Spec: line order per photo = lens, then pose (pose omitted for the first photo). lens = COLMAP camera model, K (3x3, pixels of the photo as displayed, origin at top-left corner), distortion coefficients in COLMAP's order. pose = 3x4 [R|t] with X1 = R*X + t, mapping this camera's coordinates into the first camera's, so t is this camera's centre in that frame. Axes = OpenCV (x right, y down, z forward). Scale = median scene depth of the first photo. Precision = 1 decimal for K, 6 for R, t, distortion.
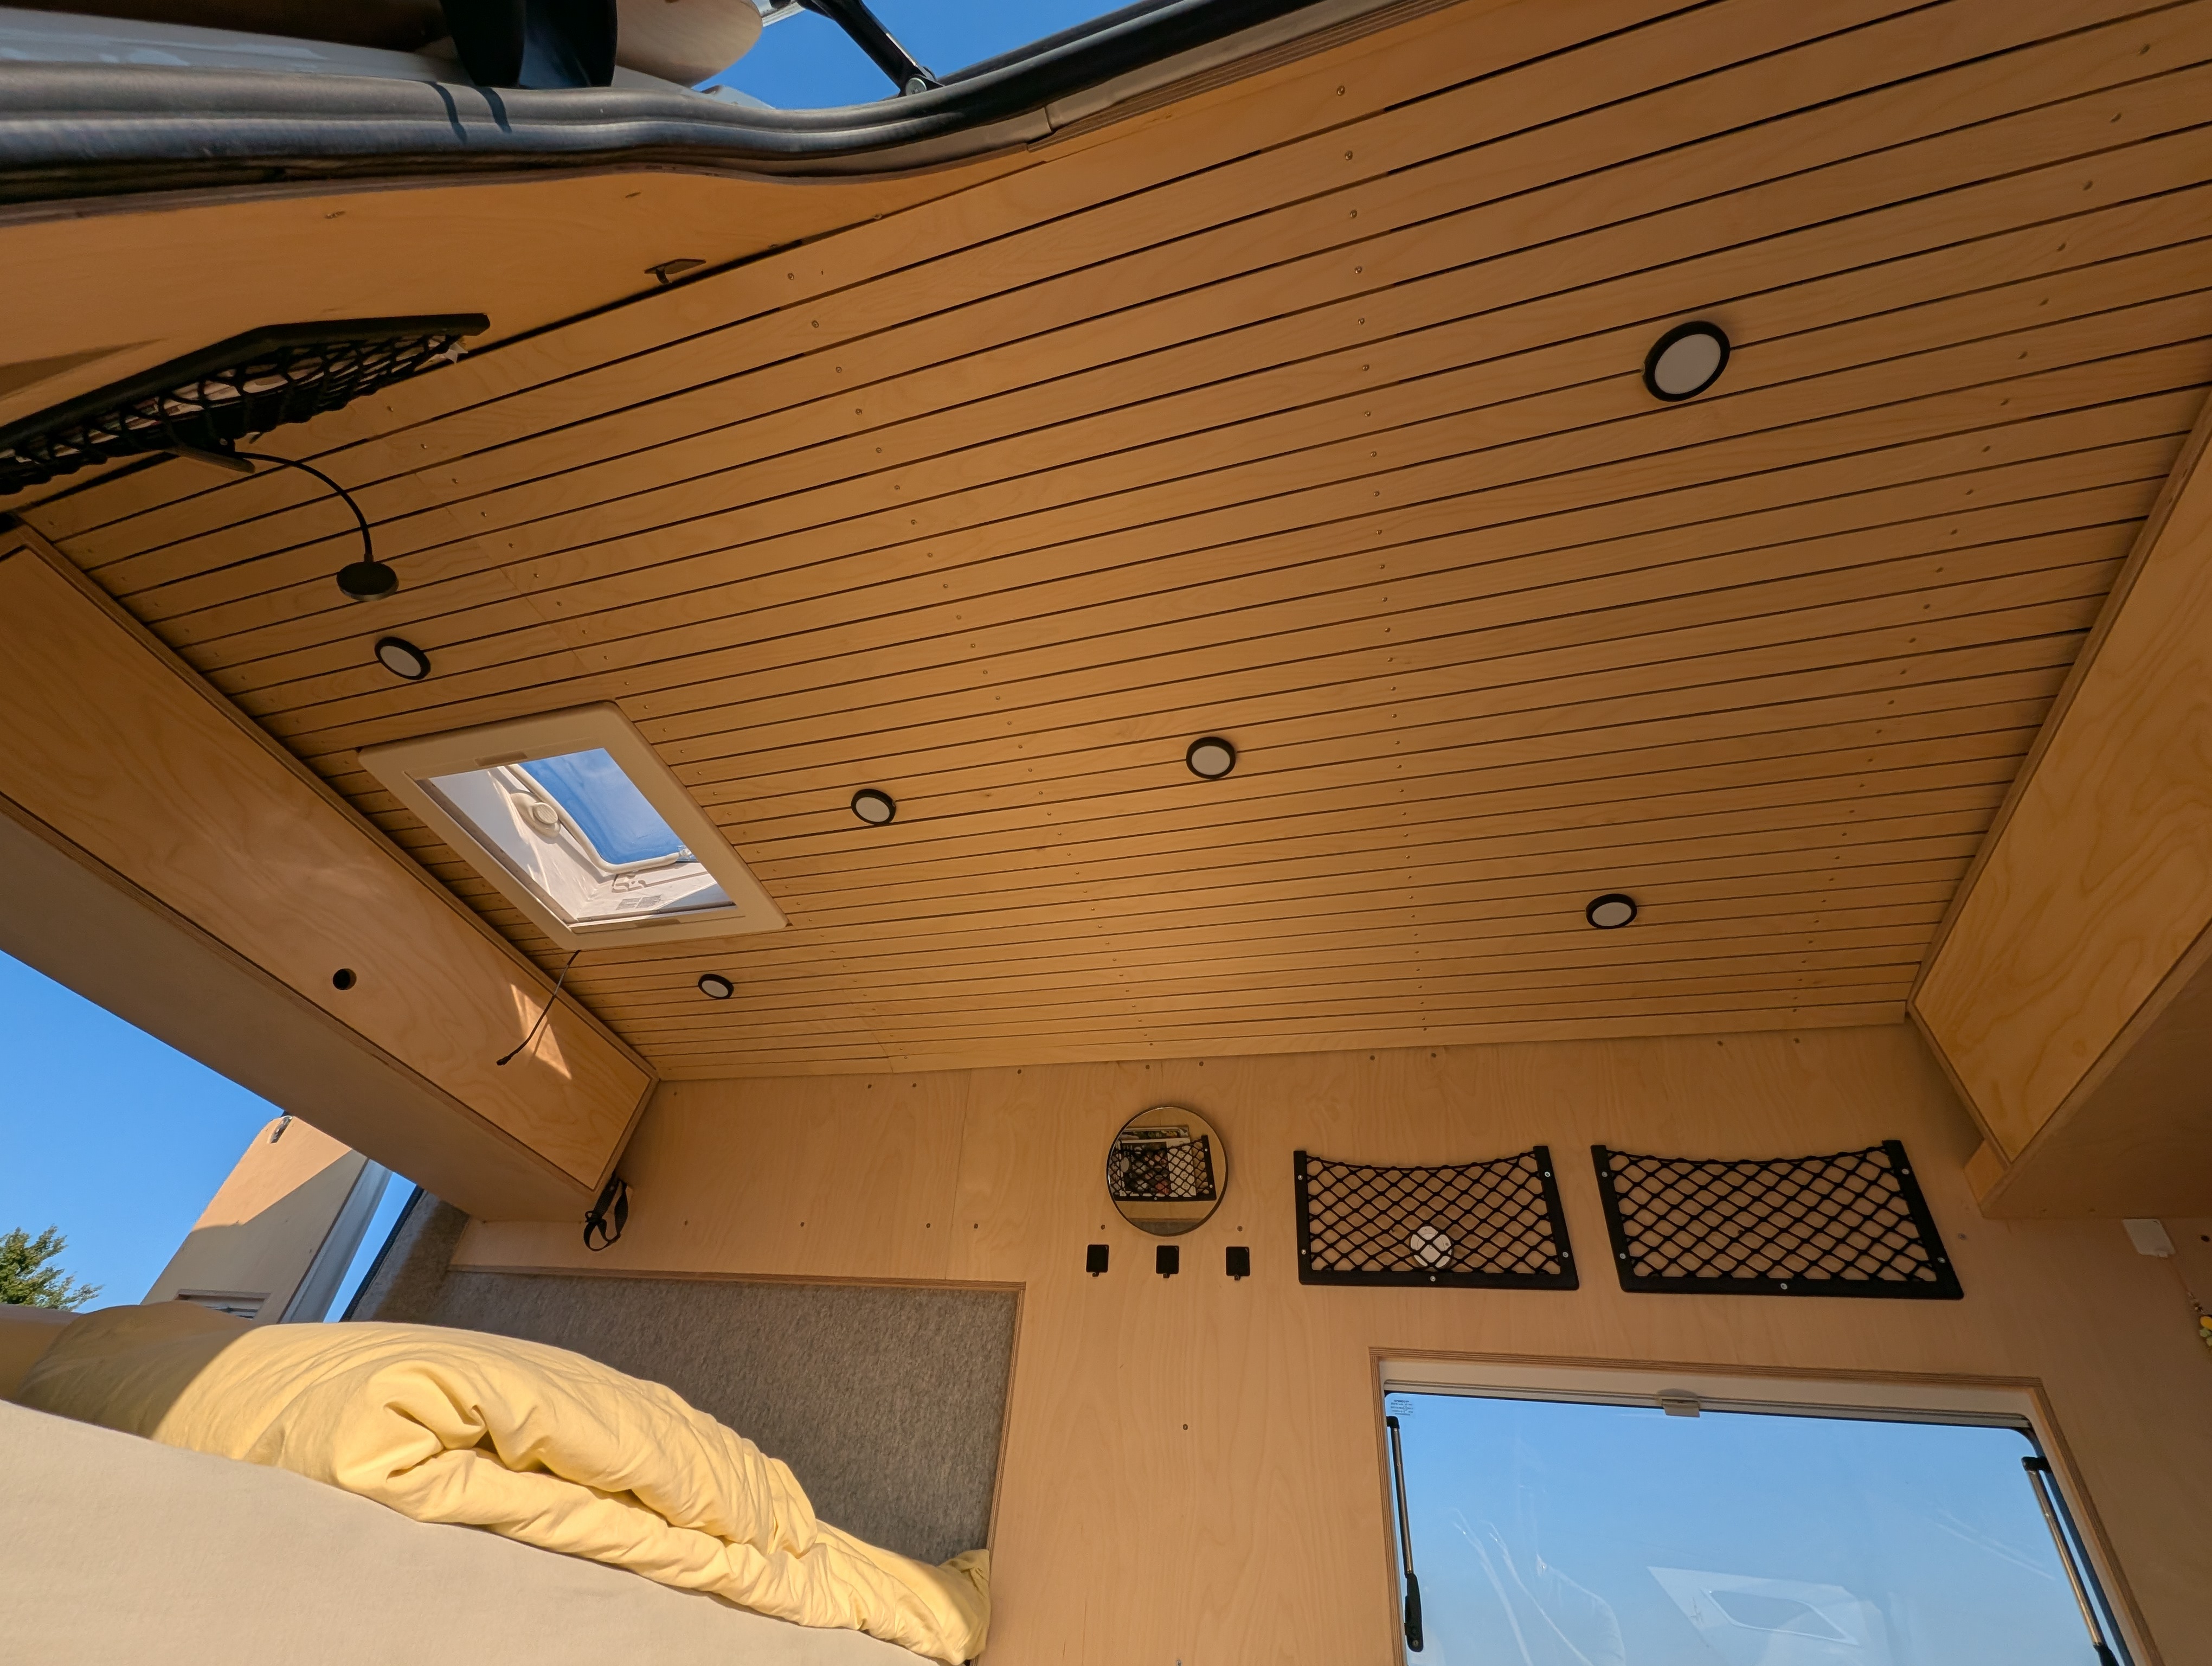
lens RADIAL K [[910.8, 0, 1097.7], [0, 910.8, 829.0], [0, 0, 1]] dist [0.006296, -0.003213]
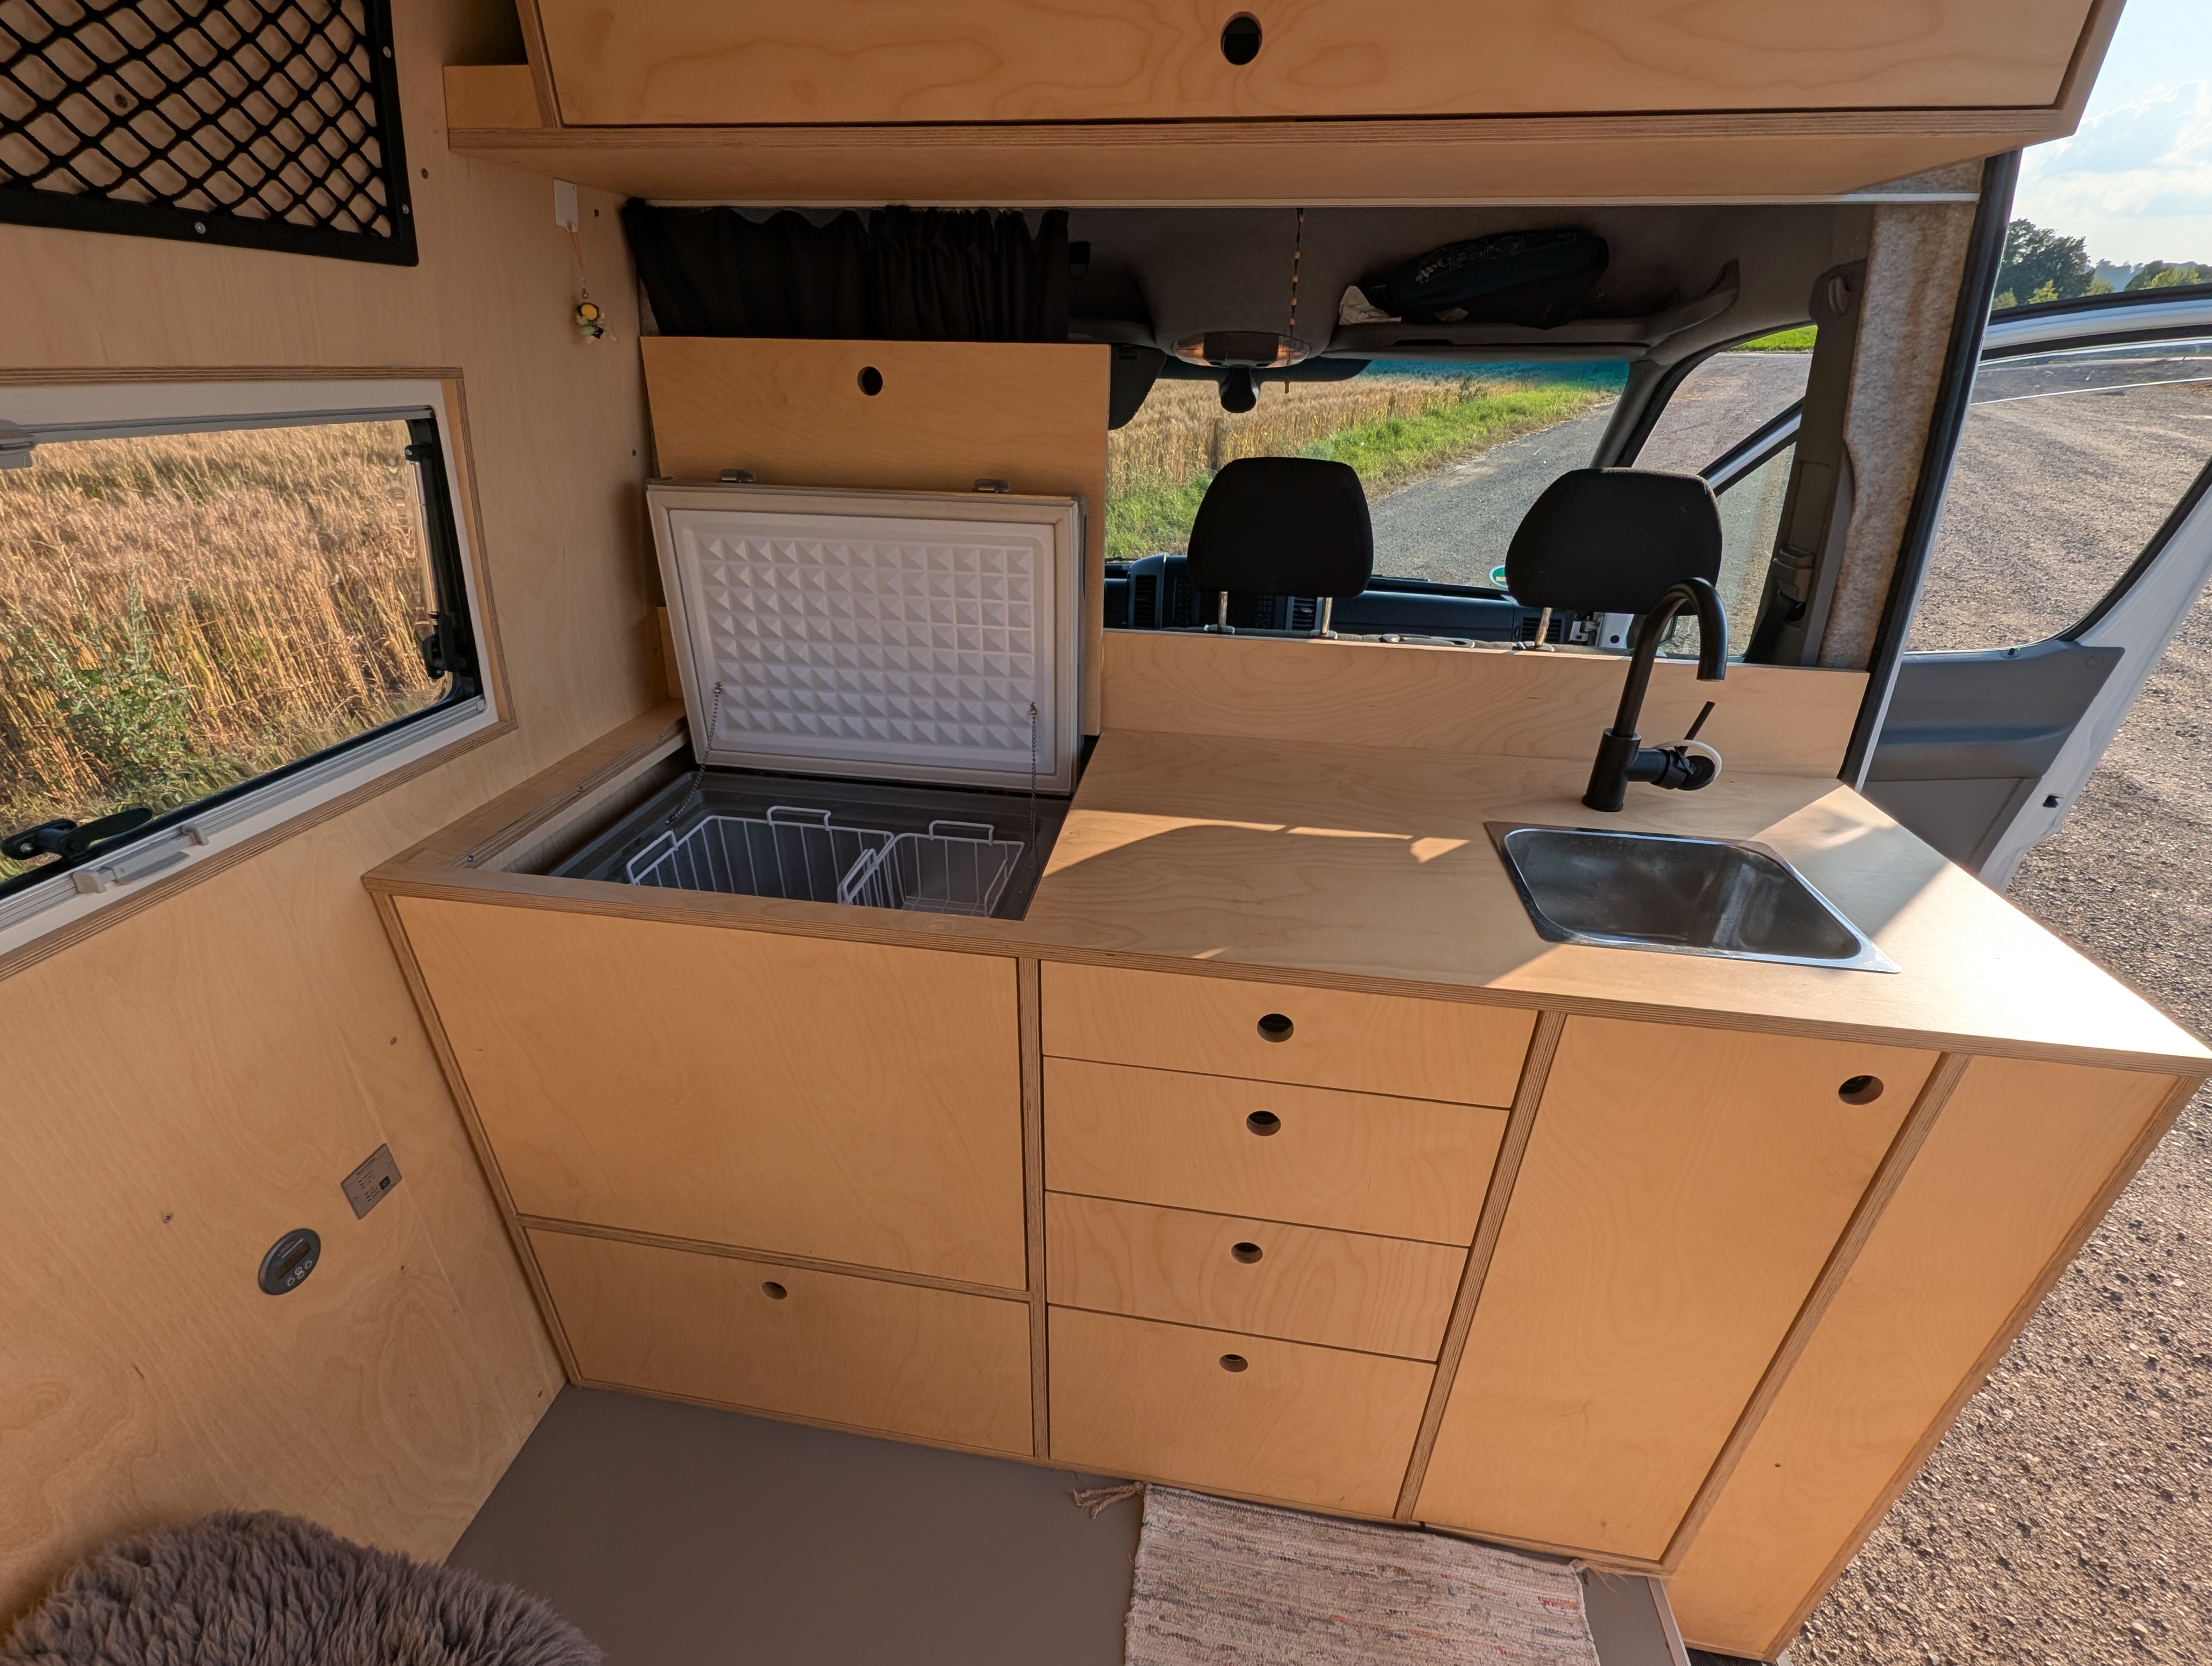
lens RADIAL K [[910.8, 0, 1098.5], [0, 910.8, 832.4], [0, 0, 1]] dist [0.006296, -0.003213]
pose [[-0.139653, -0.561288, 0.815753, 0.032070], [-0.718991, 0.623927, 0.306212, 0.155569], [-0.680844, -0.543756, -0.490695, 0.623583]]
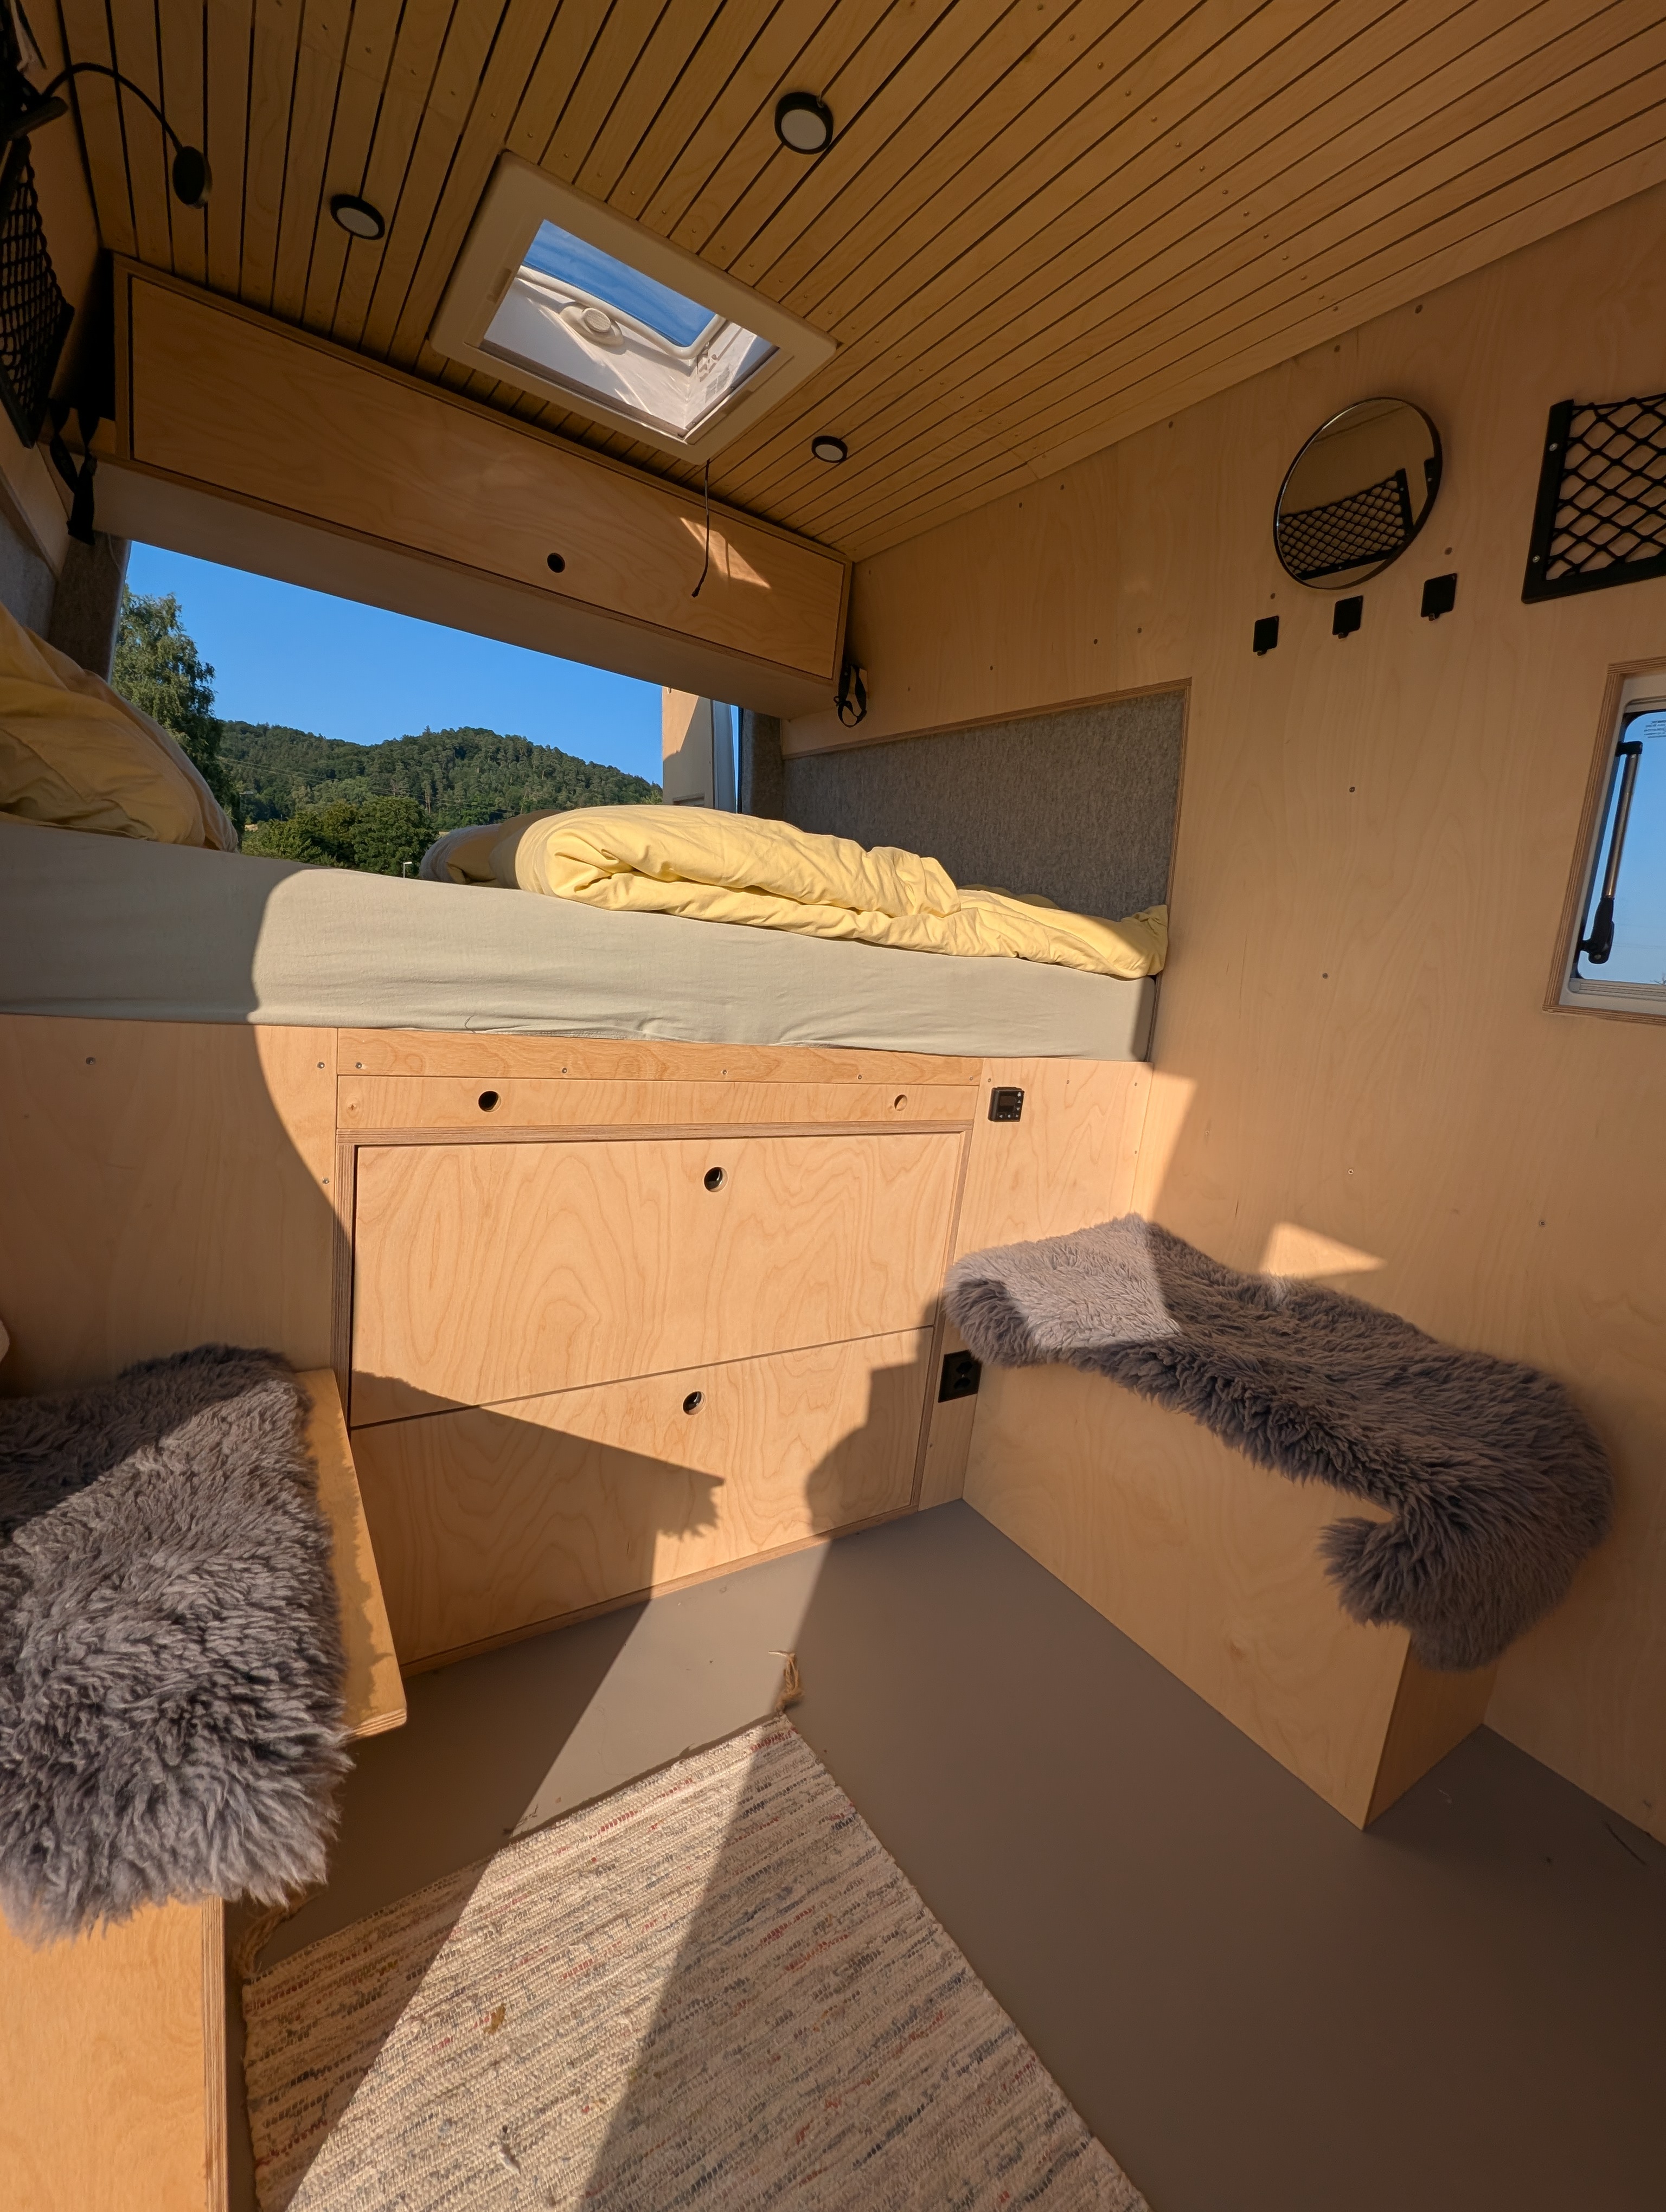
lens RADIAL K [[910.8, 0, 838.2], [0, 910.8, 1098.2], [0, 0, 1]] dist [0.006296, -0.003213]
pose [[0.772487, 0.075494, -0.630527, 0.295292], [0.429134, 0.669826, 0.605951, 0.065810], [0.468089, -0.738670, 0.485035, 0.053309]]
